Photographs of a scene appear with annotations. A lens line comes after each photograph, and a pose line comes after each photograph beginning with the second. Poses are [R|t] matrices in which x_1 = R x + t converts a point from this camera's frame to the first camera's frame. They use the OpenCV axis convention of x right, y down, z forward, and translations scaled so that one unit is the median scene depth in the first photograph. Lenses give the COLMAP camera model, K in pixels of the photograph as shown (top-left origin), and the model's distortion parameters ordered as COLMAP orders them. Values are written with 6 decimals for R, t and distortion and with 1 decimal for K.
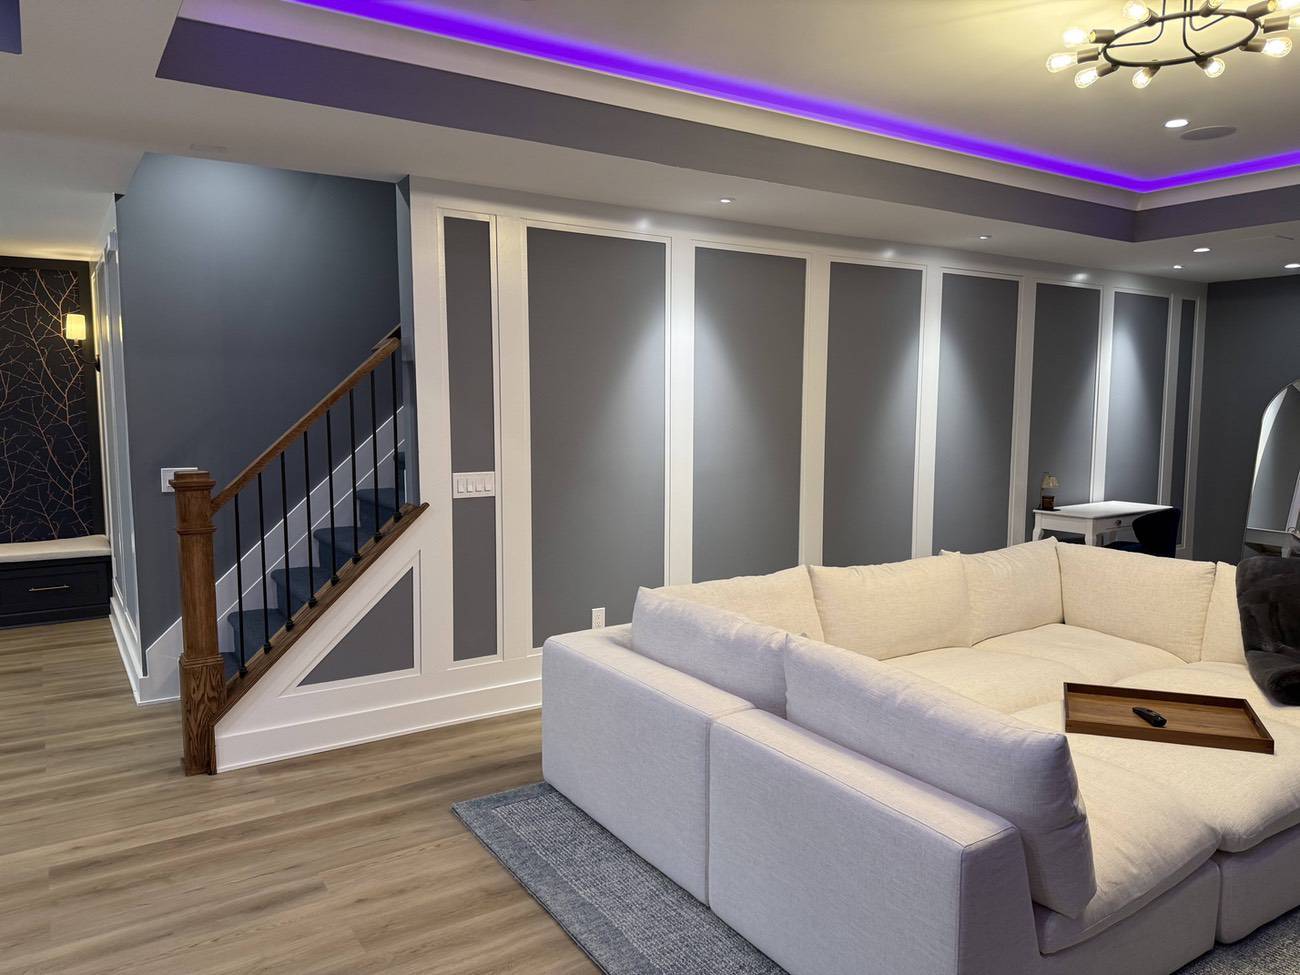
lens RADIAL K [[913.0, 0, 647.7], [0, 913.0, 492.9], [0, 0, 1]] dist [0.044715, -0.061838]
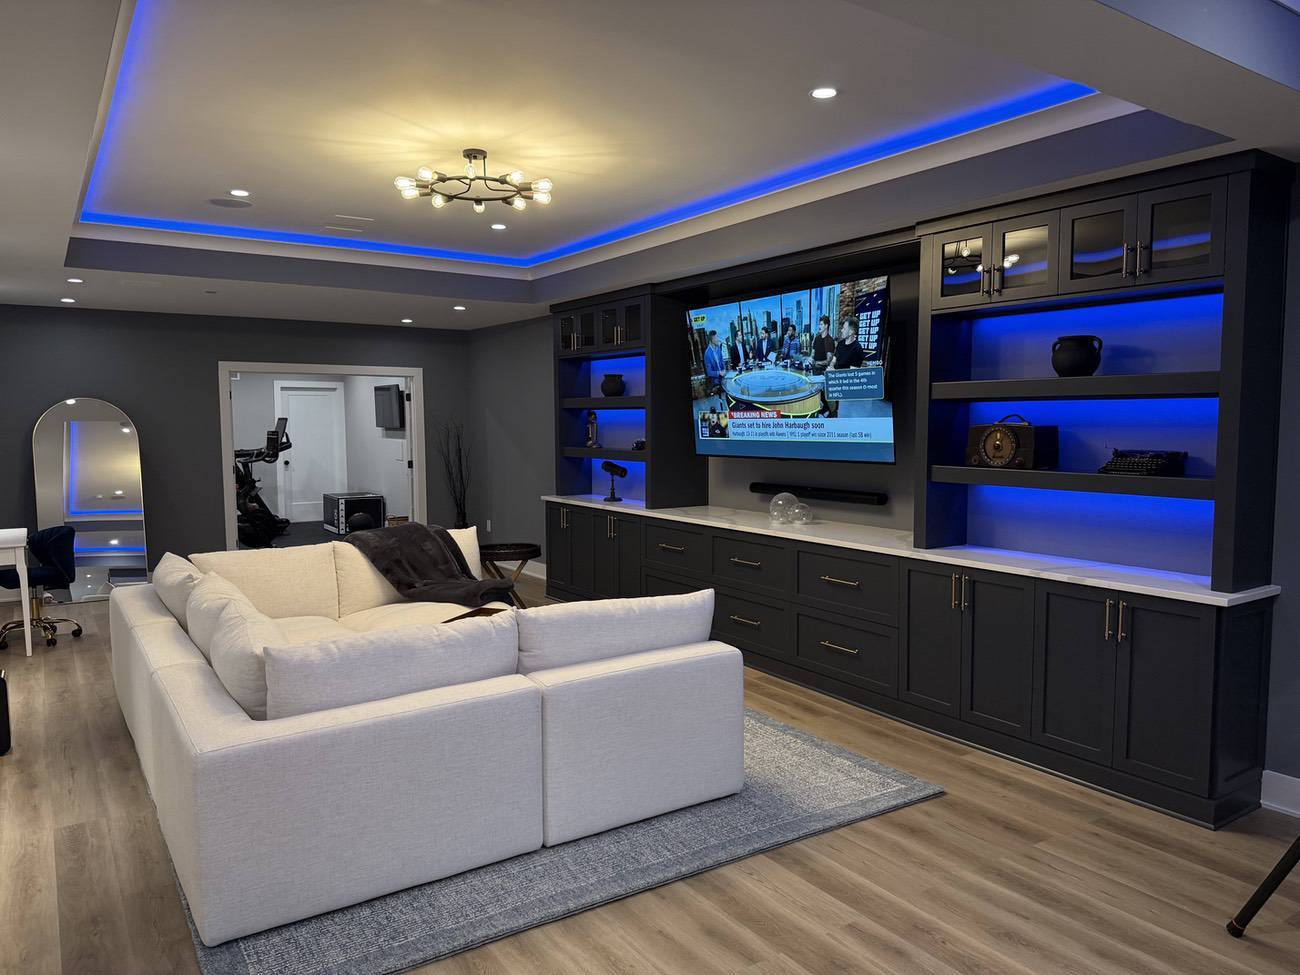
lens RADIAL K [[913.0, 0, 647.7], [0, 913.0, 492.9], [0, 0, 1]] dist [0.044715, -0.061838]
pose [[-0.010873, -0.081329, 0.996628, -0.759439], [0.107776, 0.990785, 0.082028, -0.060140], [-0.994116, 0.108304, -0.002007, 0.575194]]
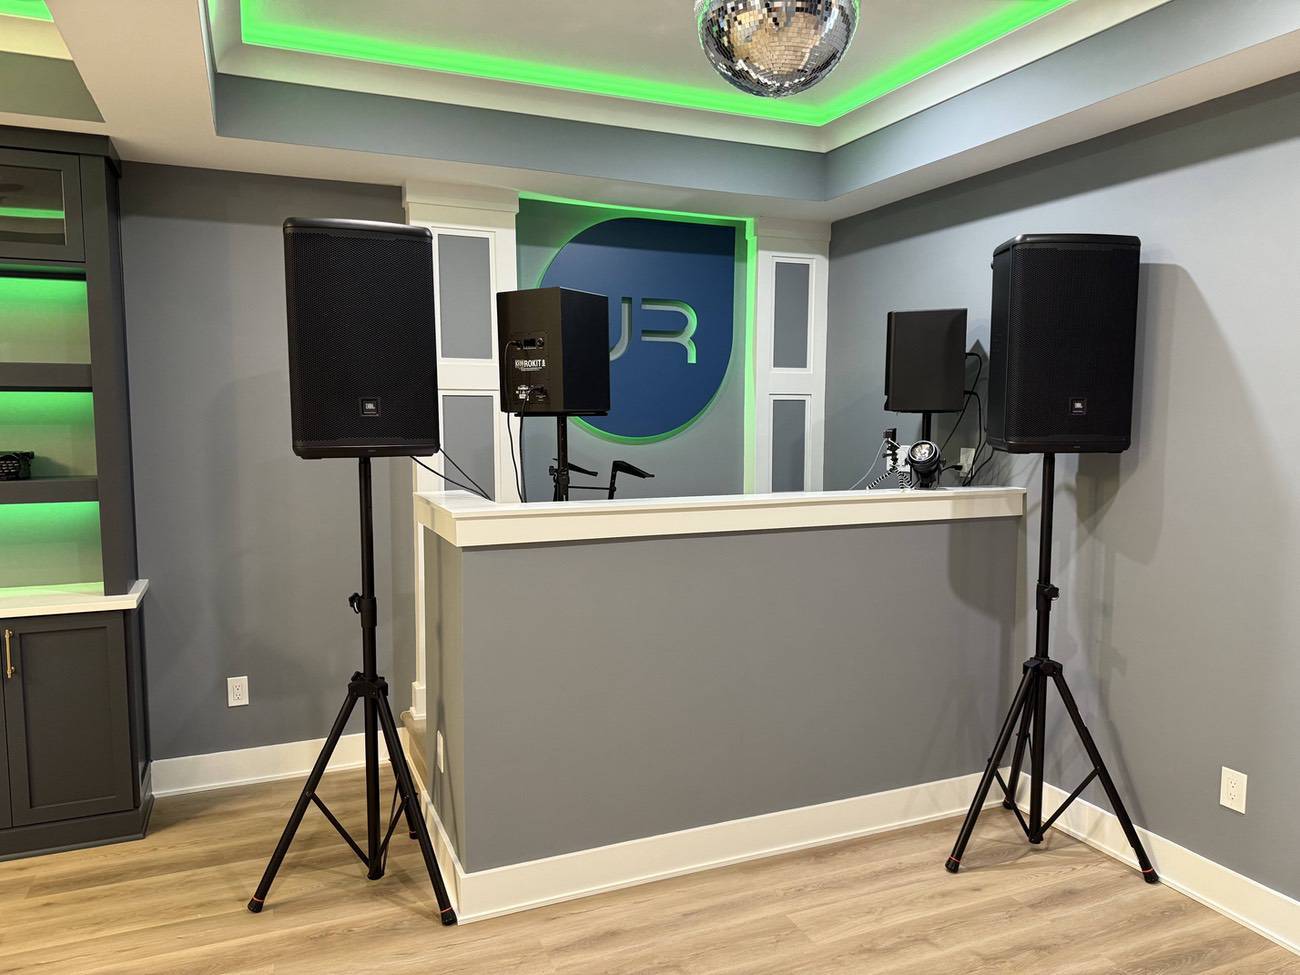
lens RADIAL K [[917.4, 0, 648.4], [0, 917.4, 494.3], [0, 0, 1]] dist [0.011164, -0.012692]
pose [[-0.983884, -0.018361, 0.177865, -0.520766], [0.016442, 0.981210, 0.192242, -0.080701], [-0.178052, 0.192068, -0.965094, 0.752742]]
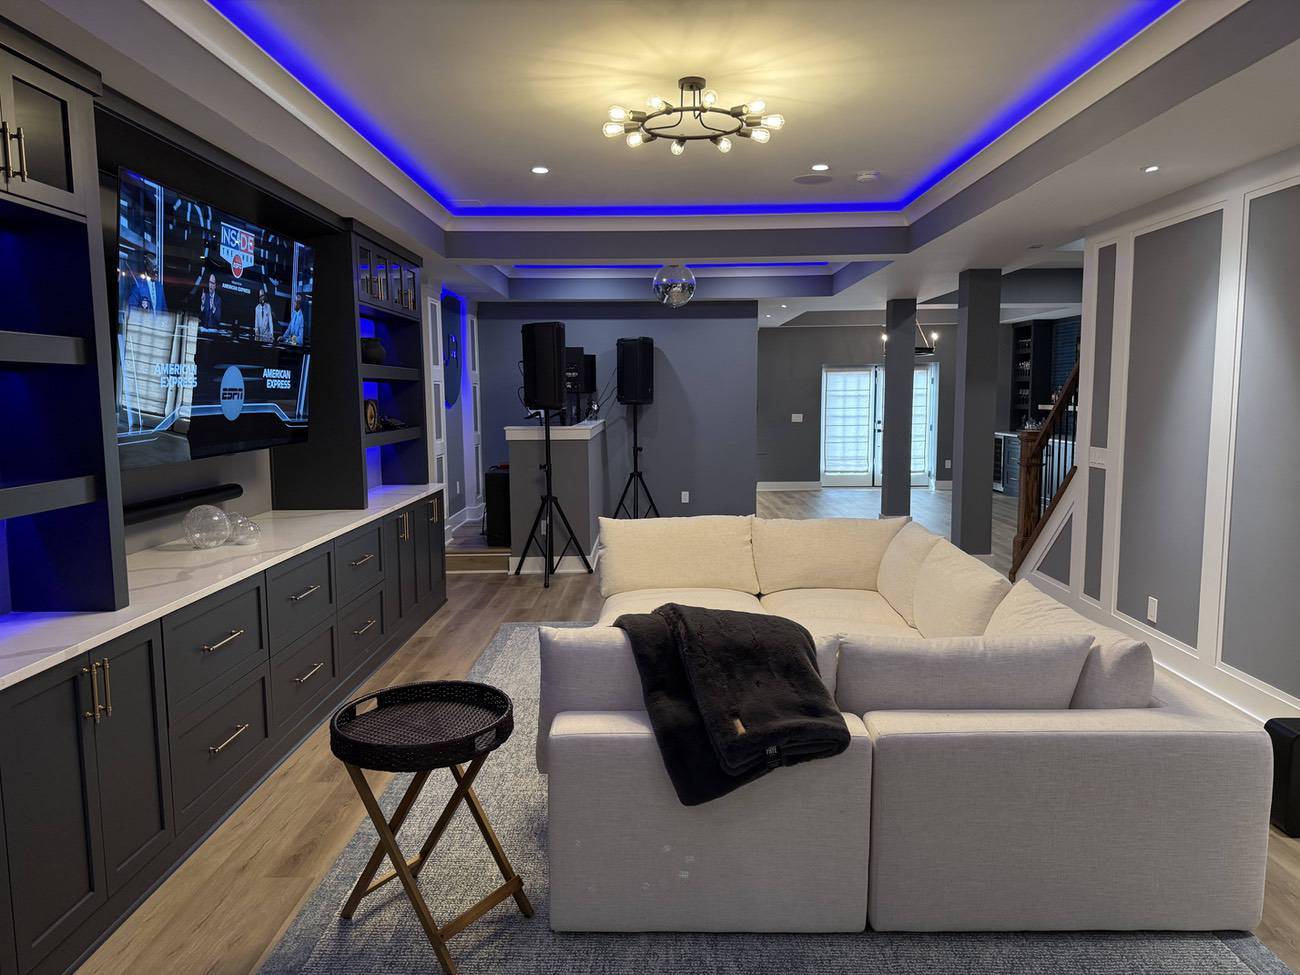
lens RADIAL K [[906.3, 0, 650.9], [0, 906.3, 490.6], [0, 0, 1]] dist [0.115824, -0.165209]
pose [[-0.555008, 0.093392, -0.826586, 1.324538], [-0.079542, 0.983166, 0.164491, -0.136423], [0.828034, 0.157042, -0.538236, 1.313306]]
